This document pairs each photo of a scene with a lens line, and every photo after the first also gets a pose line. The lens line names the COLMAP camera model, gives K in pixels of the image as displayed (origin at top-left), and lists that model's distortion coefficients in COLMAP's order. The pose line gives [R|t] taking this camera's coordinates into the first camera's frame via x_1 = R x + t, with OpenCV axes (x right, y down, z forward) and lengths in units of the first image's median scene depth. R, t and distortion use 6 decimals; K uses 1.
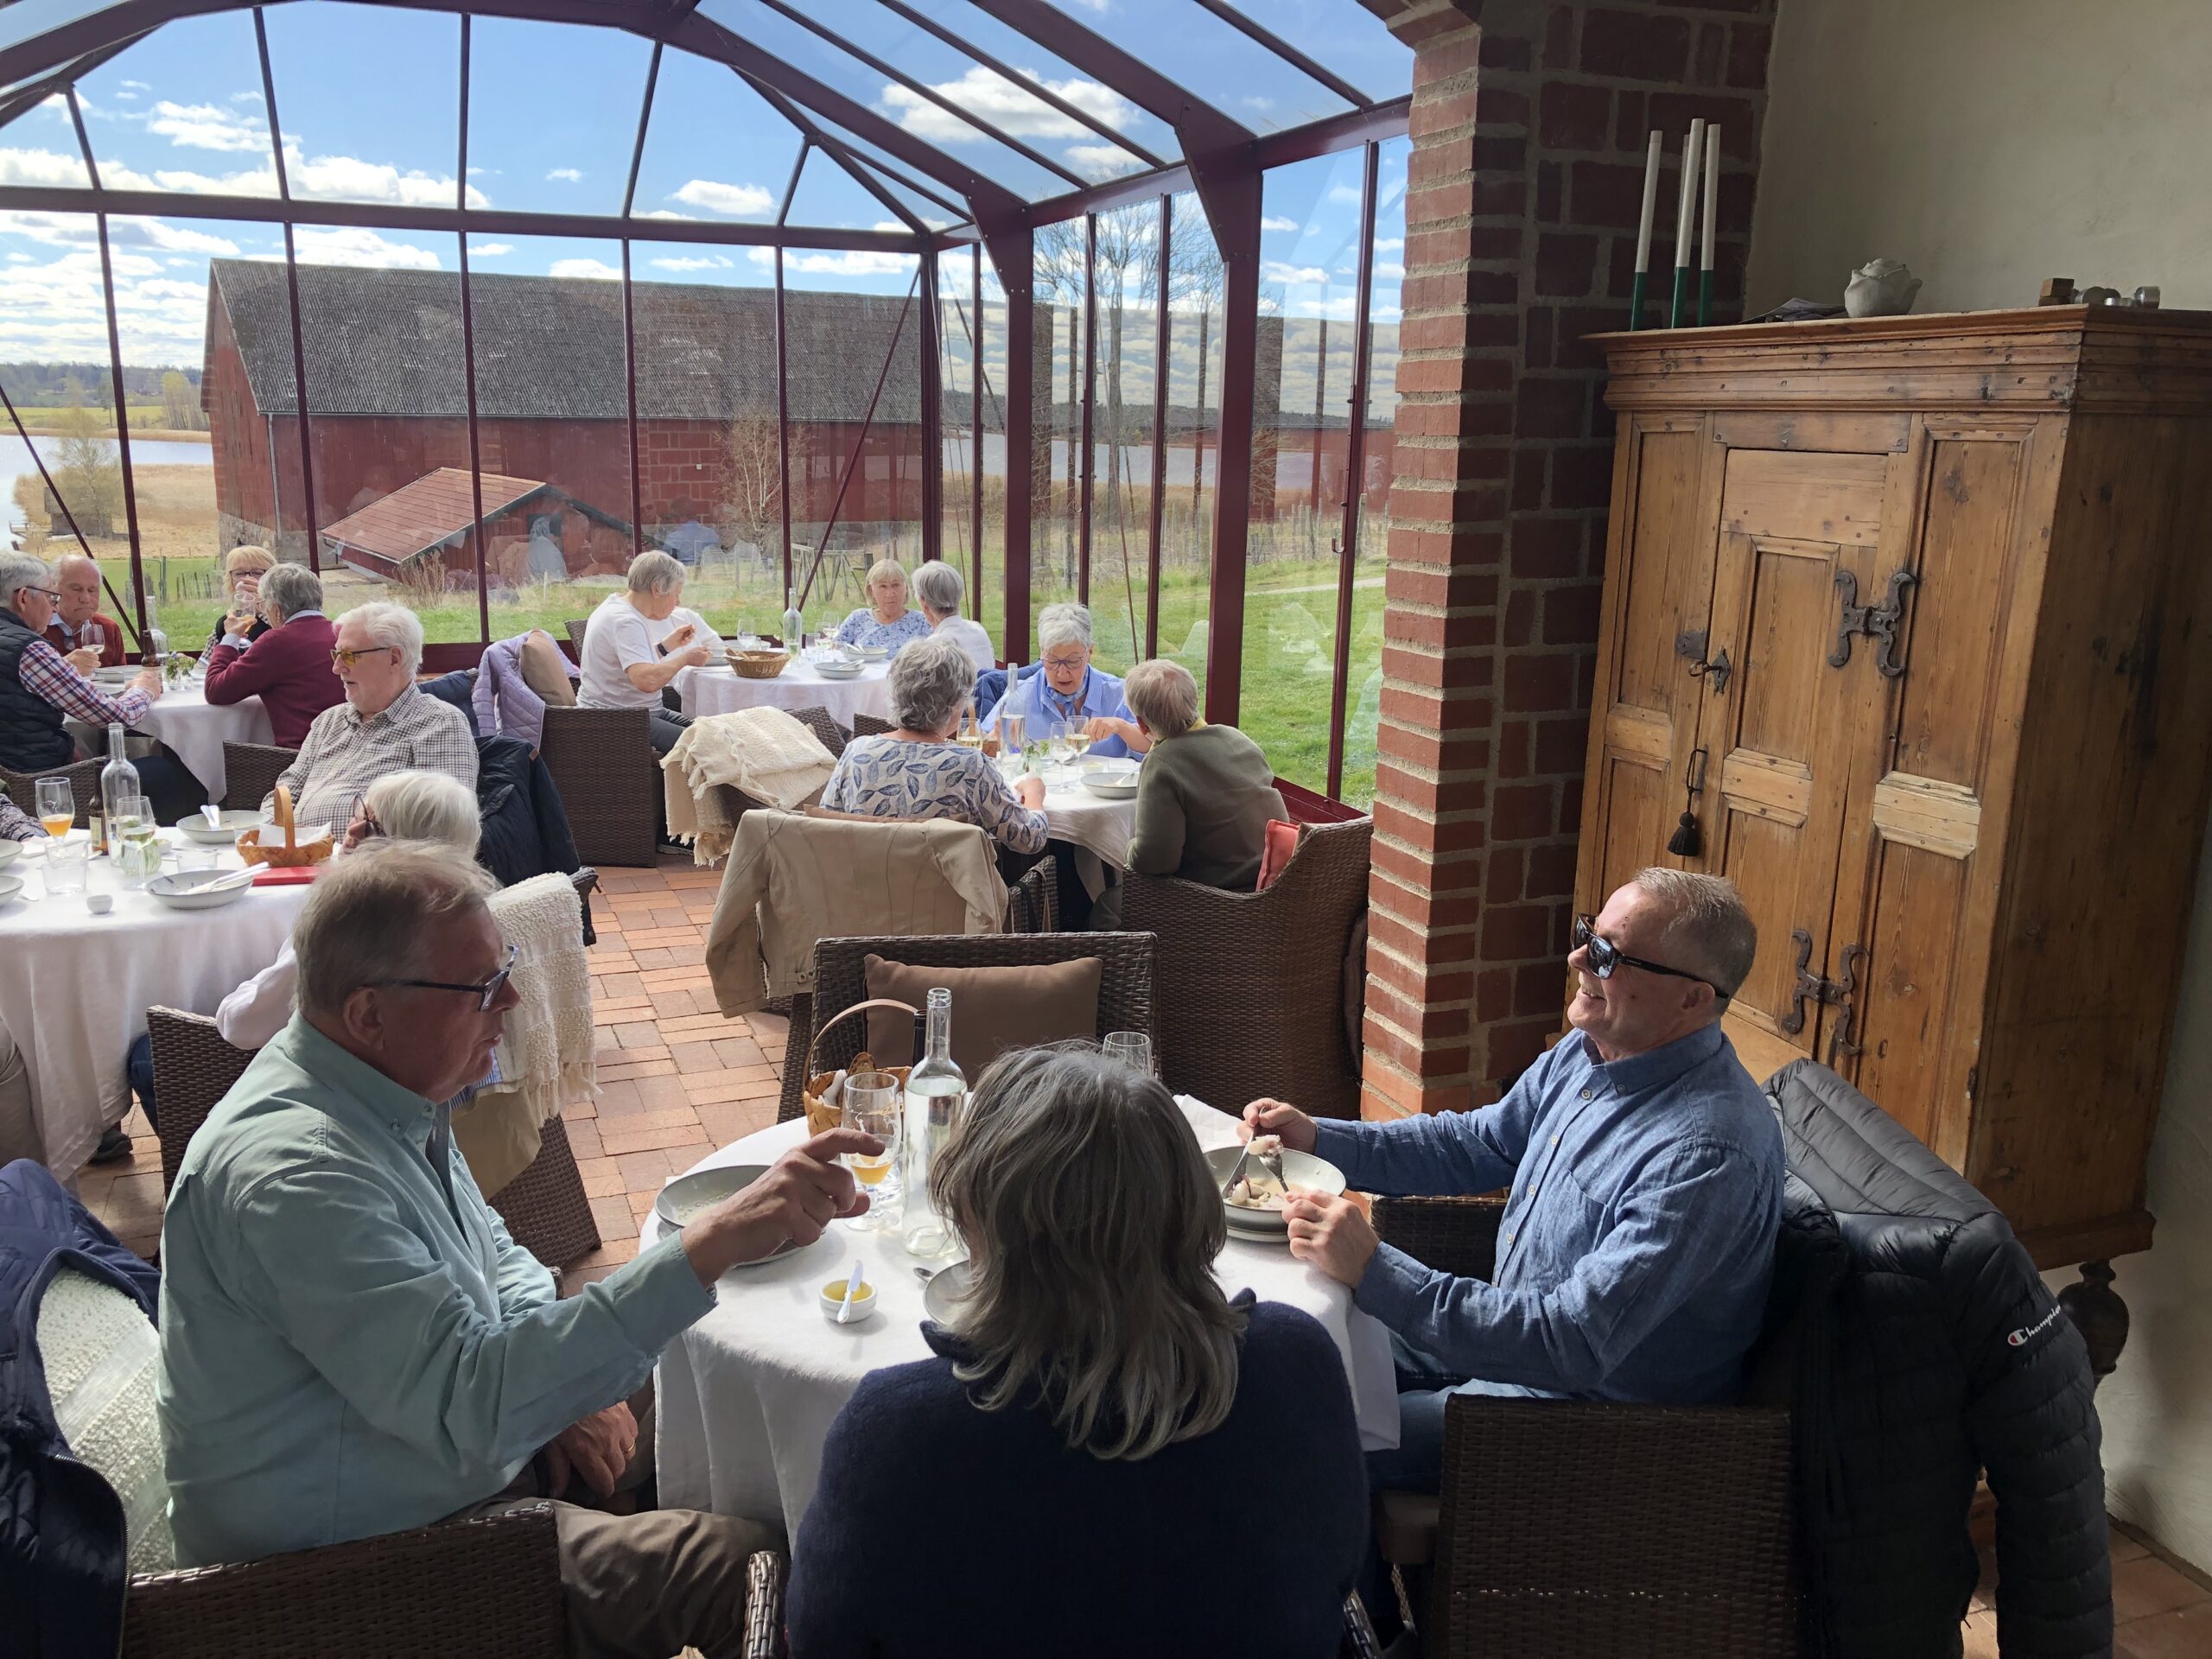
lens RADIAL K [[1794.6, 0, 1106.0], [0, 1794.6, 829.5], [0, 0, 1]] dist [-0.002918, -0.000894]
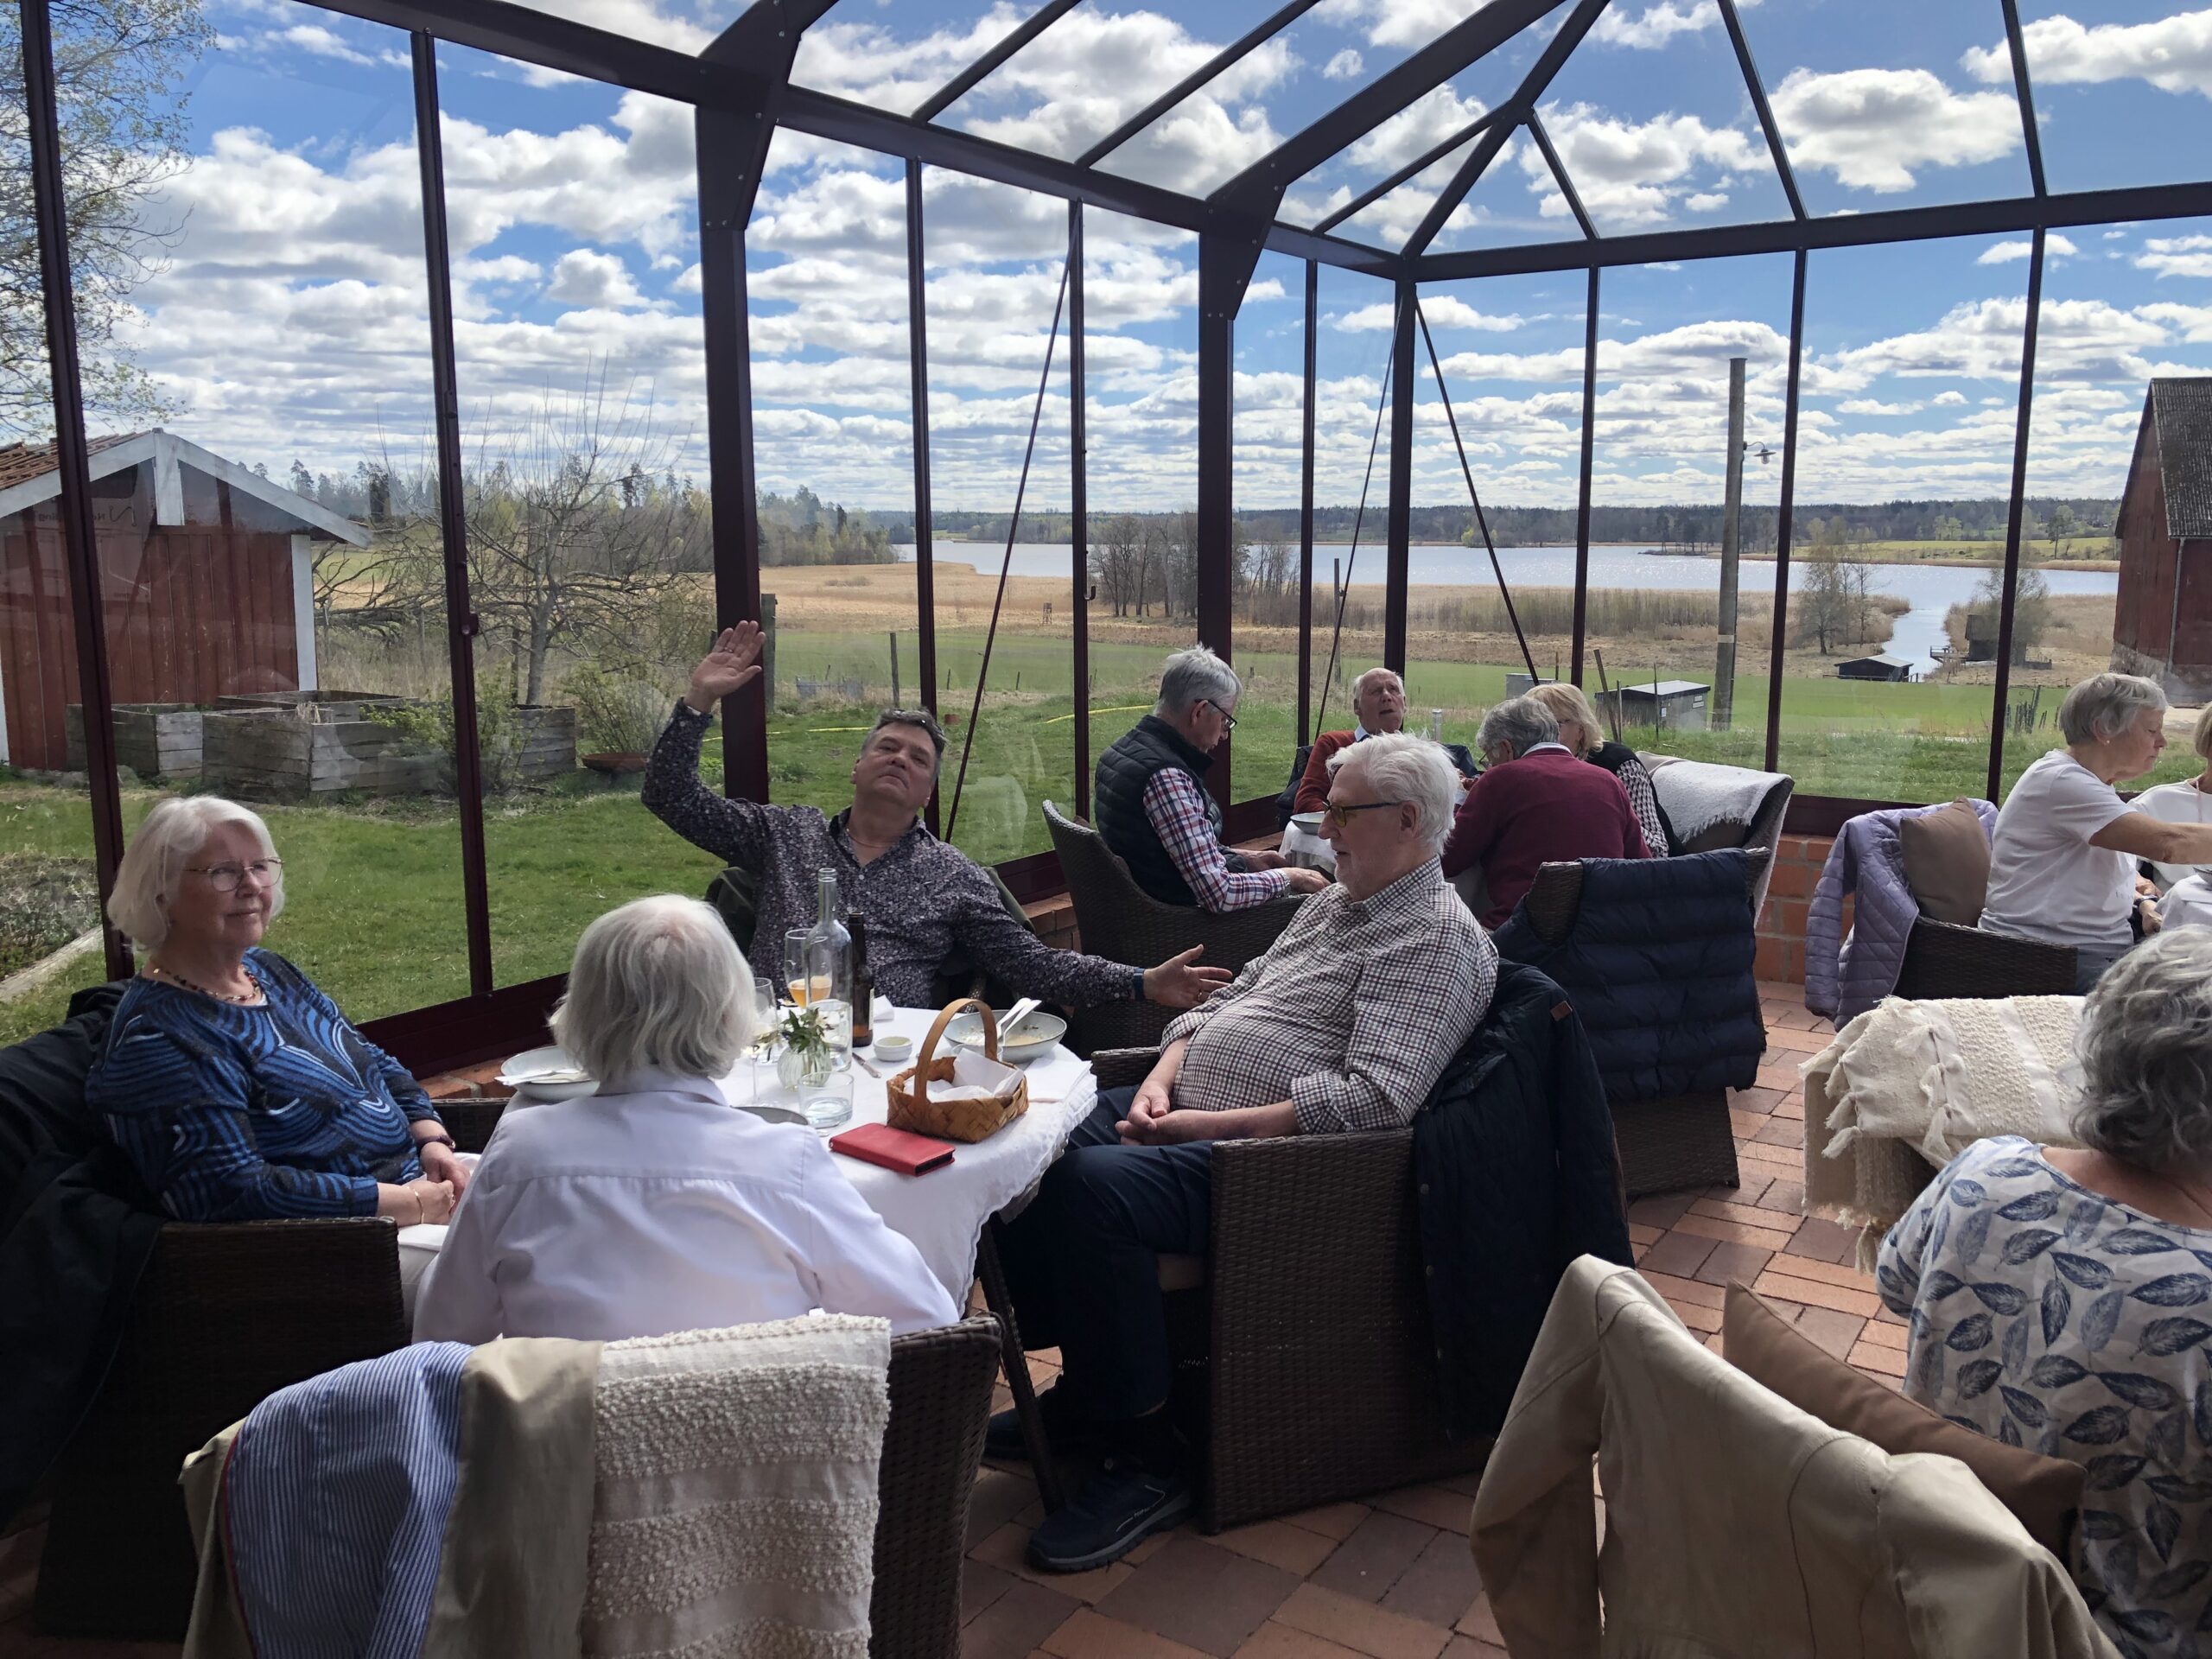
lens RADIAL K [[1794.6, 0, 1106.0], [0, 1794.6, 829.5], [0, 0, 1]] dist [-0.002918, -0.000894]
pose [[0.563780, 0.115104, -0.817865, 0.047283], [-0.172483, 0.984815, 0.019702, -0.060538], [0.807714, 0.129960, 0.575073, 0.380040]]
